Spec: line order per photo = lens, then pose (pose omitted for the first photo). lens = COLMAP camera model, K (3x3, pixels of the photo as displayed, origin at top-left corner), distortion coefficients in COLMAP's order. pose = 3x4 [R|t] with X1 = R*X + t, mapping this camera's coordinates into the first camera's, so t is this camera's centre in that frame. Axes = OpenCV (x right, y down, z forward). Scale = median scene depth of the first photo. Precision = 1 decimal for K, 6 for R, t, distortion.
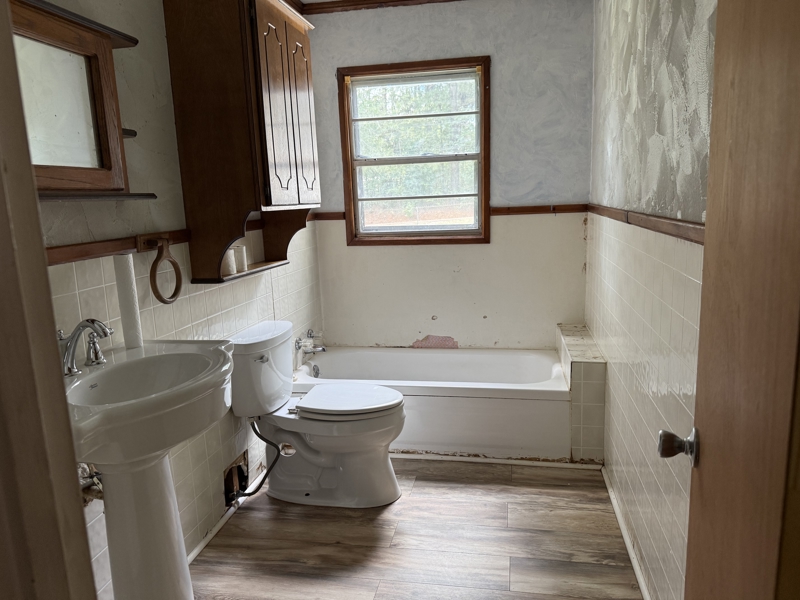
lens RADIAL K [[570.7, 0, 404.1], [0, 570.7, 300.4], [0, 0, 1]] dist [0.045961, -0.037799]
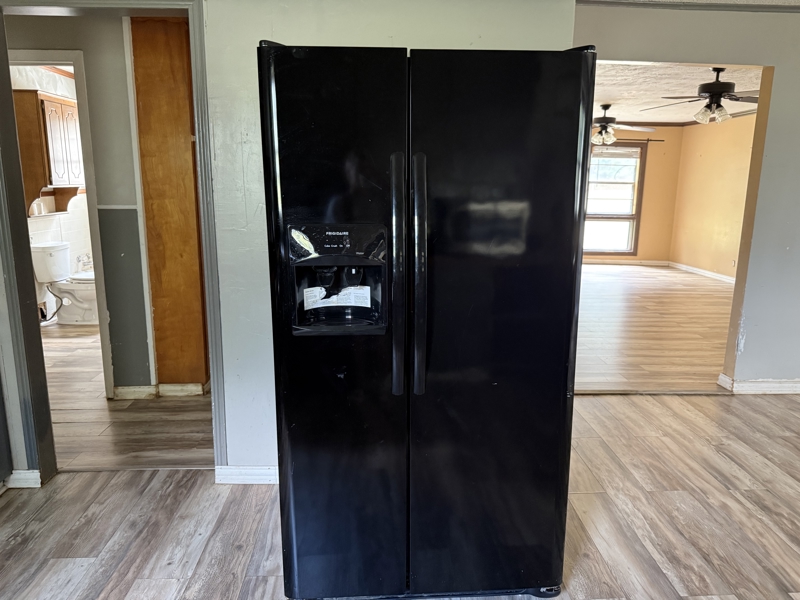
lens RADIAL K [[570.7, 0, 399.0], [0, 570.7, 299.0], [0, 0, 1]] dist [0.045961, -0.037799]
pose [[0.970347, 0.003229, 0.241696, 0.476151], [-0.011402, 0.999409, 0.032424, 0.173049], [-0.241448, -0.034218, 0.969810, -1.376271]]
